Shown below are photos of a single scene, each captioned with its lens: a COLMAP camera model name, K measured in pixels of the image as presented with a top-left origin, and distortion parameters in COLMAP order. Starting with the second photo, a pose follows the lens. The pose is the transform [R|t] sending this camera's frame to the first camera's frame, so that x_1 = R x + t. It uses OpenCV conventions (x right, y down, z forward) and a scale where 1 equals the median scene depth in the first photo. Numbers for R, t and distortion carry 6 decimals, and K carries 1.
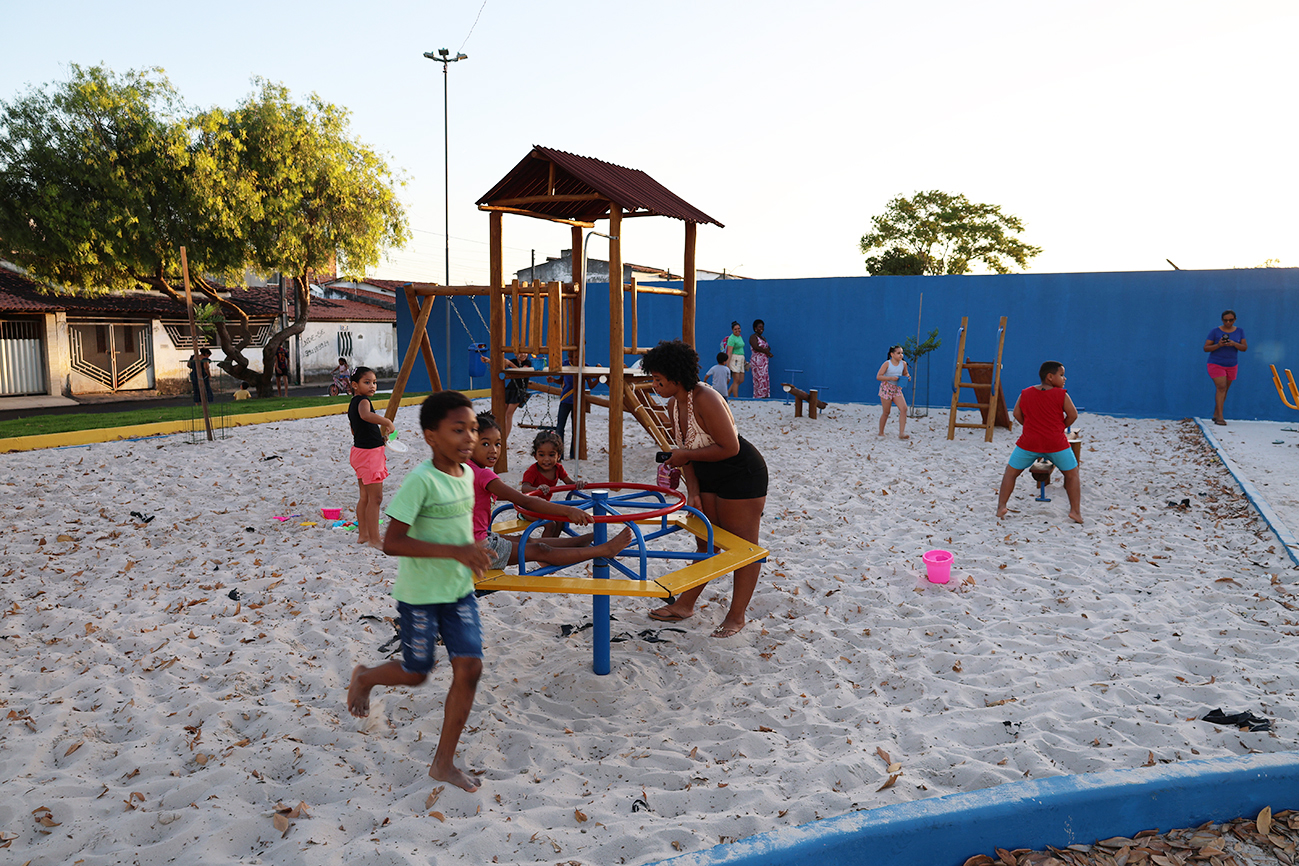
lens RADIAL K [[900.7, 0, 652.4], [0, 900.7, 445.7], [0, 0, 1]] dist [0.008044, 0.002621]
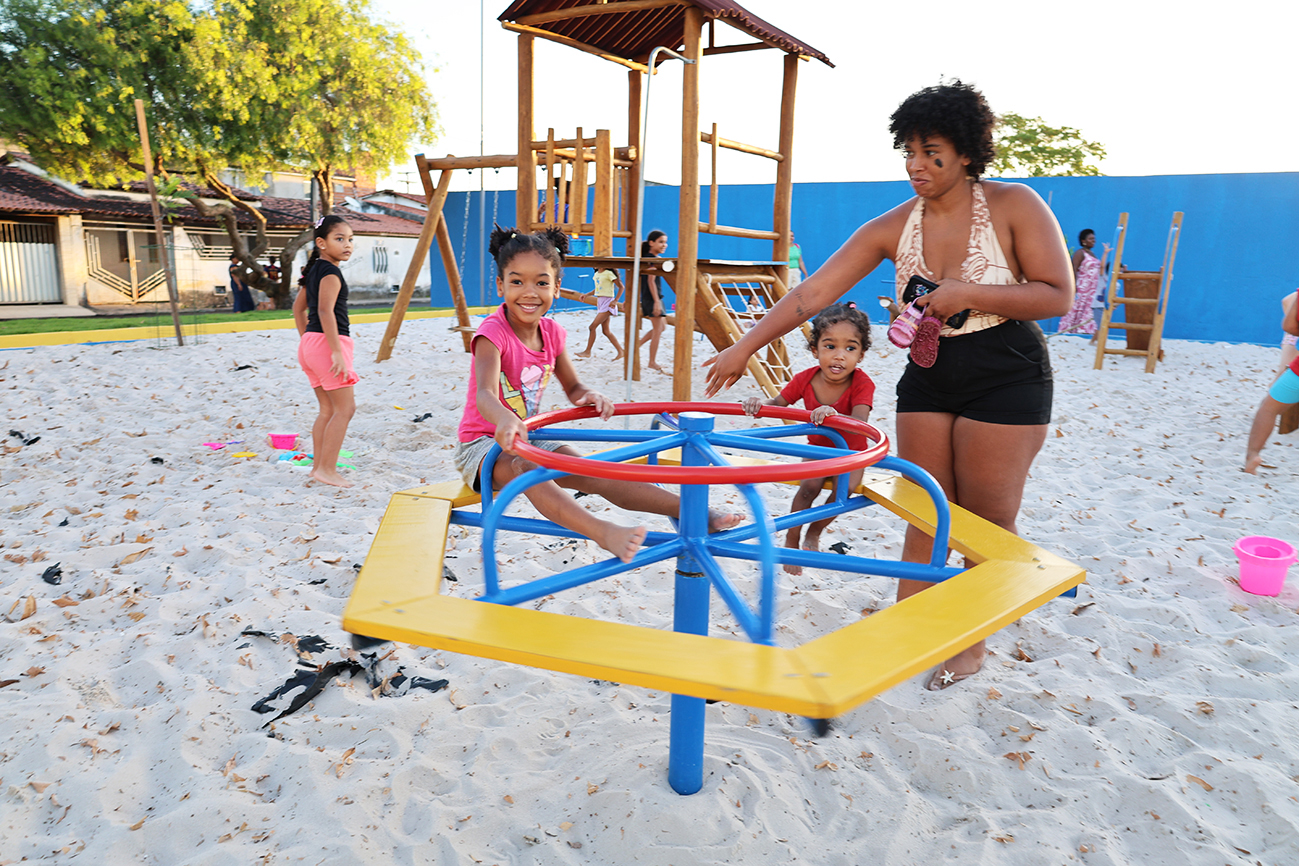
lens RADIAL K [[906.0, 0, 649.5], [0, 906.0, 433.0], [0, 0, 1]] dist [0.003339, -0.000574]
pose [[0.998273, 0.028998, -0.051082, -0.013402], [-0.025933, 0.997881, 0.059666, 0.007797], [0.052704, -0.058238, 0.996911, 0.124520]]
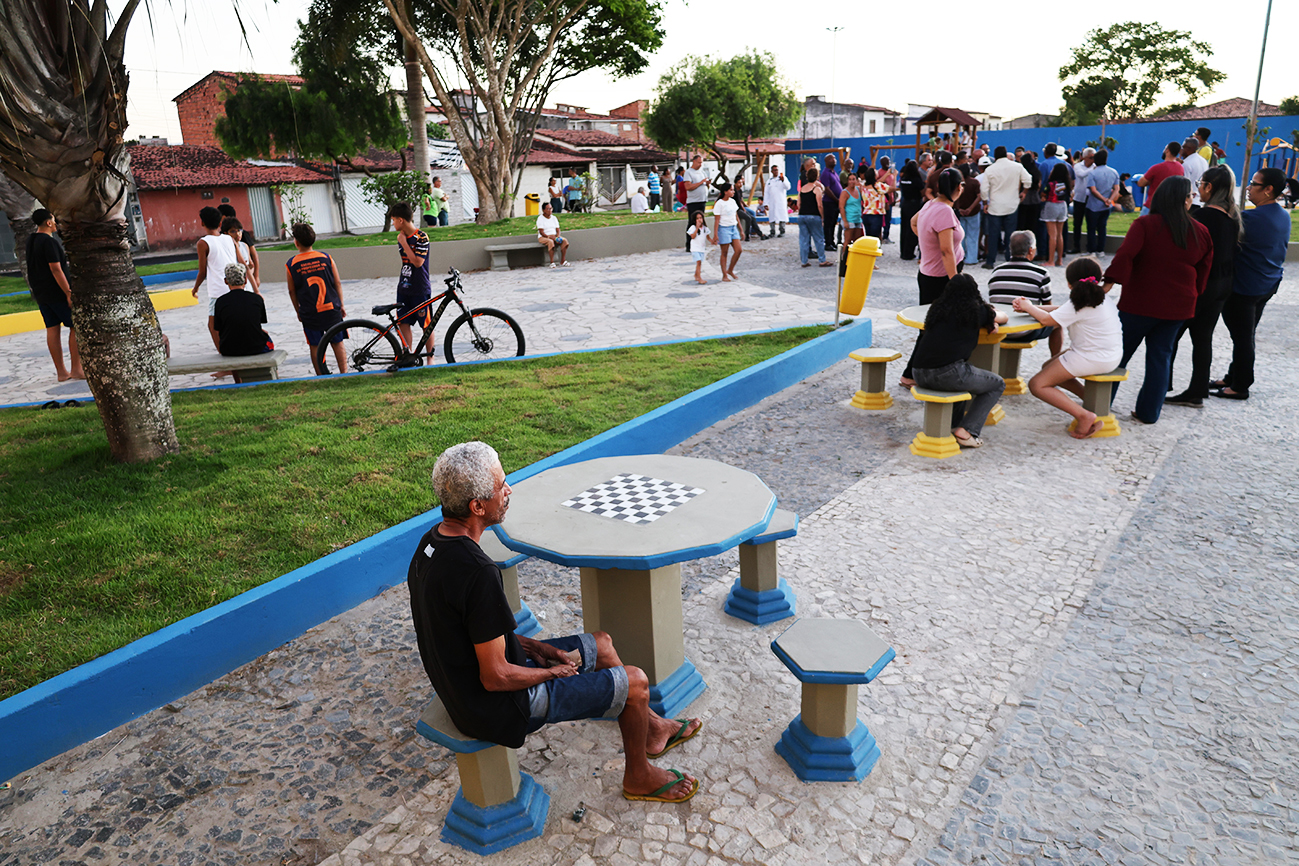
lens RADIAL K [[914.5, 0, 649.5], [0, 914.5, 433.0], [0, 0, 1]] dist [-0.027878, 0.003327]
pose [[0.981235, 0.012554, -0.192405, -0.243466], [0.018423, 0.987208, 0.158368, 0.166128], [0.191932, -0.158941, 0.968452, -1.356813]]
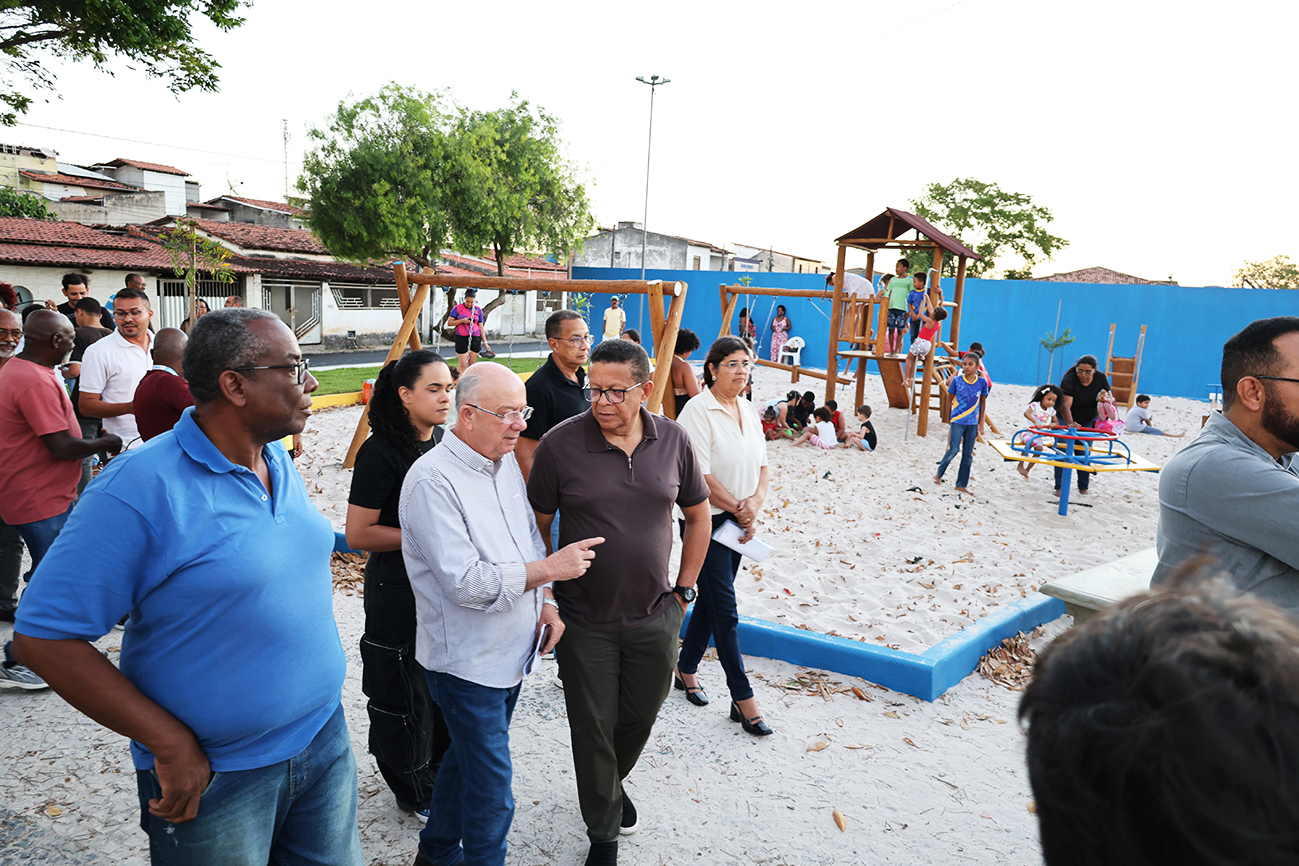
lens RADIAL K [[914.5, 0, 649.5], [0, 914.5, 433.0], [0, 0, 1]] dist [-0.027878, 0.003327]
pose [[0.999193, 0.039802, 0.005363, -0.231746], [-0.039908, 0.998973, 0.021438, 0.012776], [-0.004504, -0.021634, 0.999756, -0.233214]]
